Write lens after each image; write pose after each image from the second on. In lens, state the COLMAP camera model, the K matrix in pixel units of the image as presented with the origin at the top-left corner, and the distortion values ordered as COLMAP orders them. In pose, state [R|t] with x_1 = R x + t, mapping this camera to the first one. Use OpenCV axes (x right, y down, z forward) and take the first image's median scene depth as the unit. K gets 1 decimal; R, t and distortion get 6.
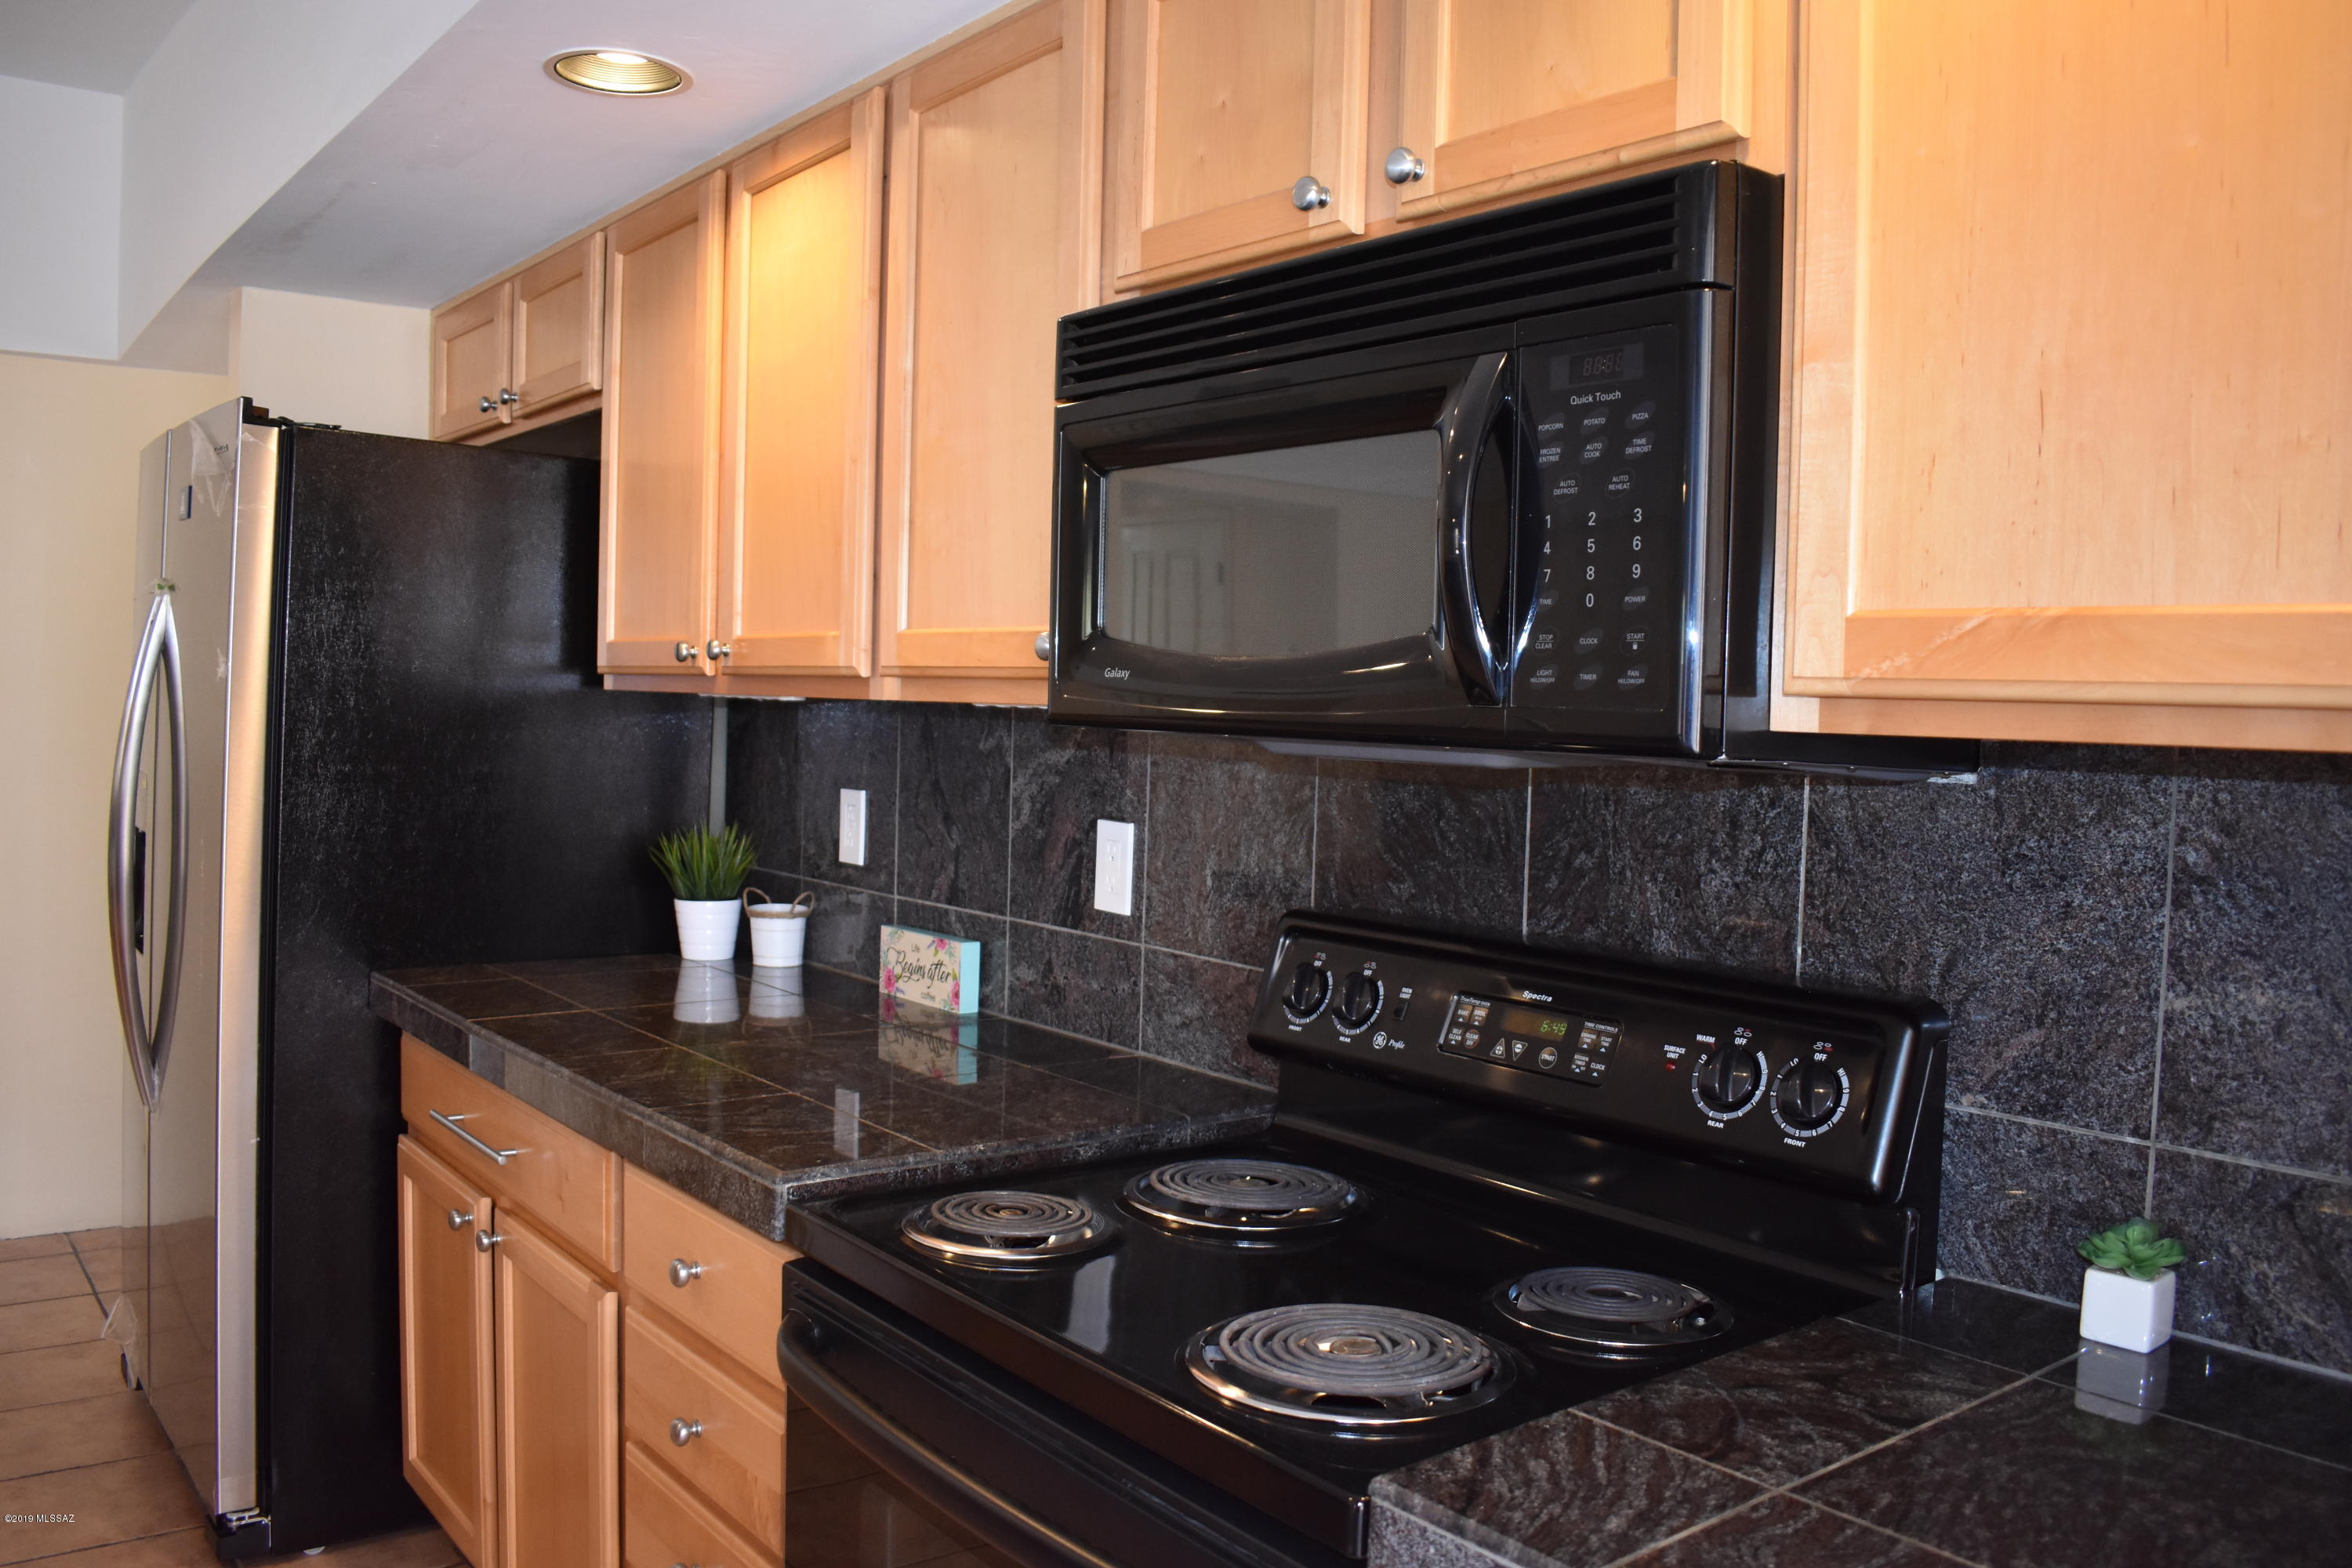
lens RADIAL K [[1862.4, 0, 1181.4], [0, 1862.4, 771.4], [0, 0, 1]] dist [-0.081147, 0.015535]
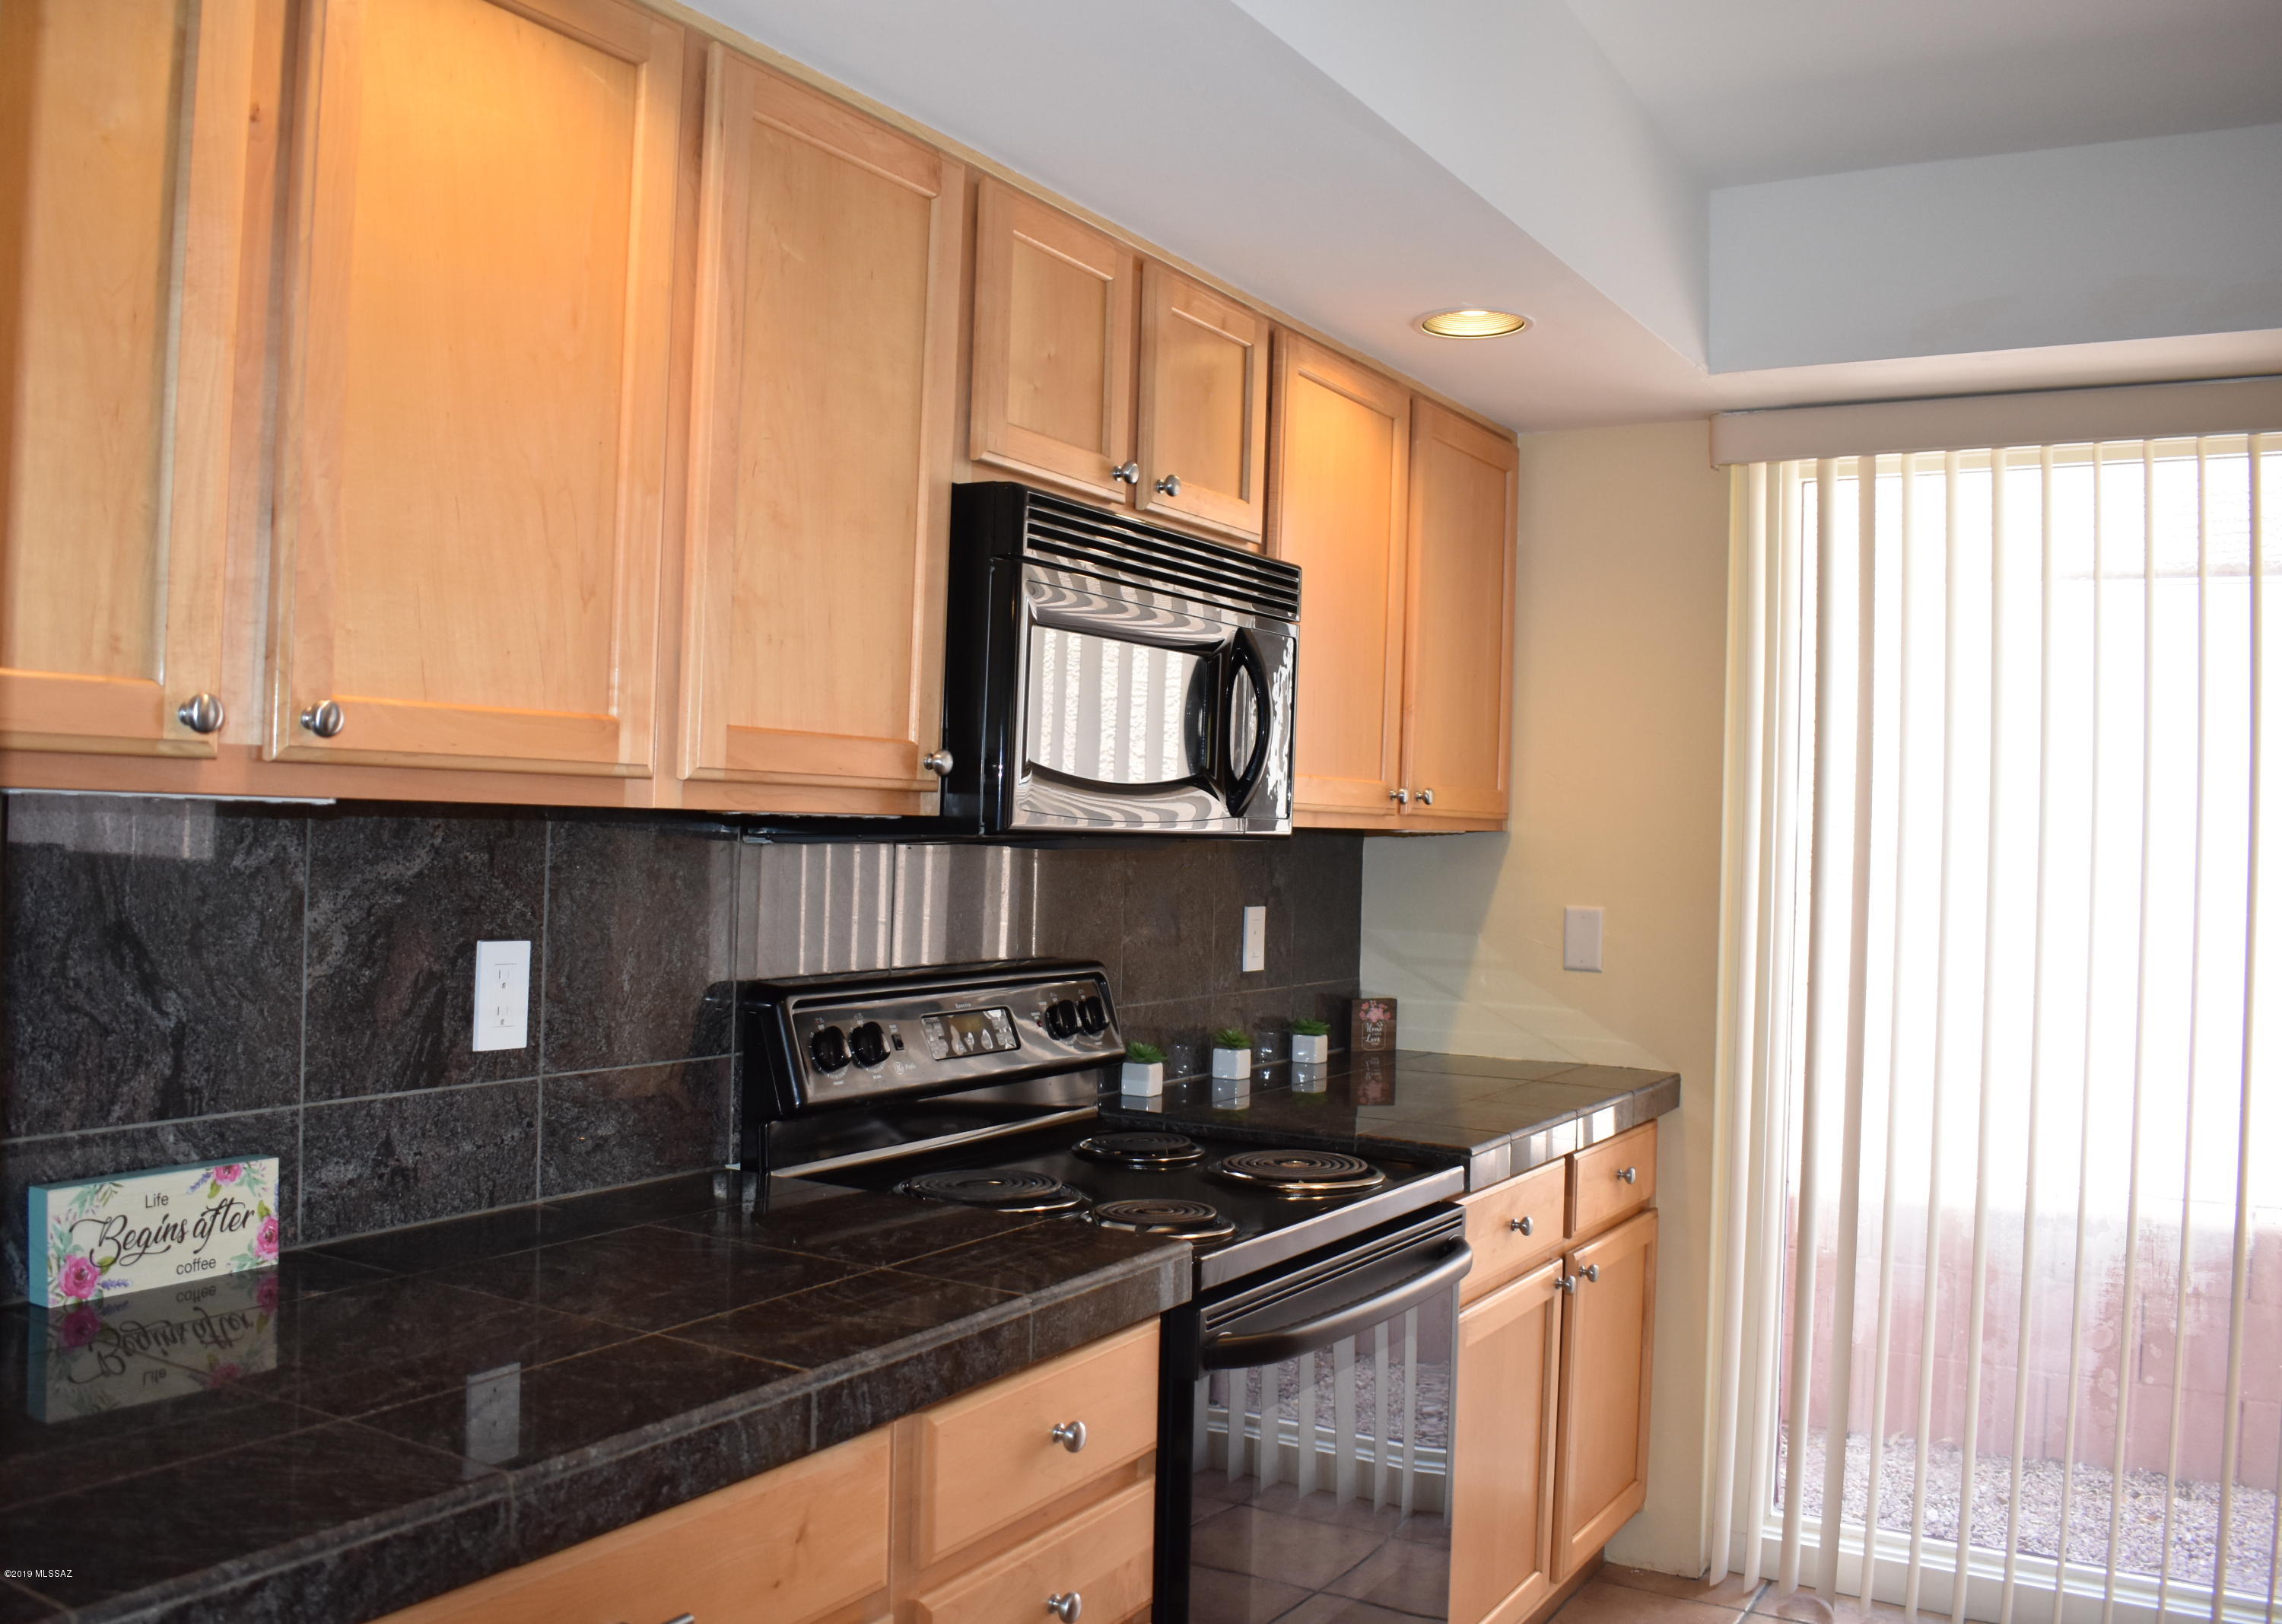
lens RADIAL K [[1986.7, 0, 1142.3], [0, 1986.7, 812.4], [0, 0, 1]] dist [-0.065329, -0.007236]
pose [[-0.358108, -0.036496, 0.932967, -0.932159], [-0.006667, 0.999310, 0.036533, -0.062991], [-0.933657, 0.006863, -0.358104, 1.016033]]
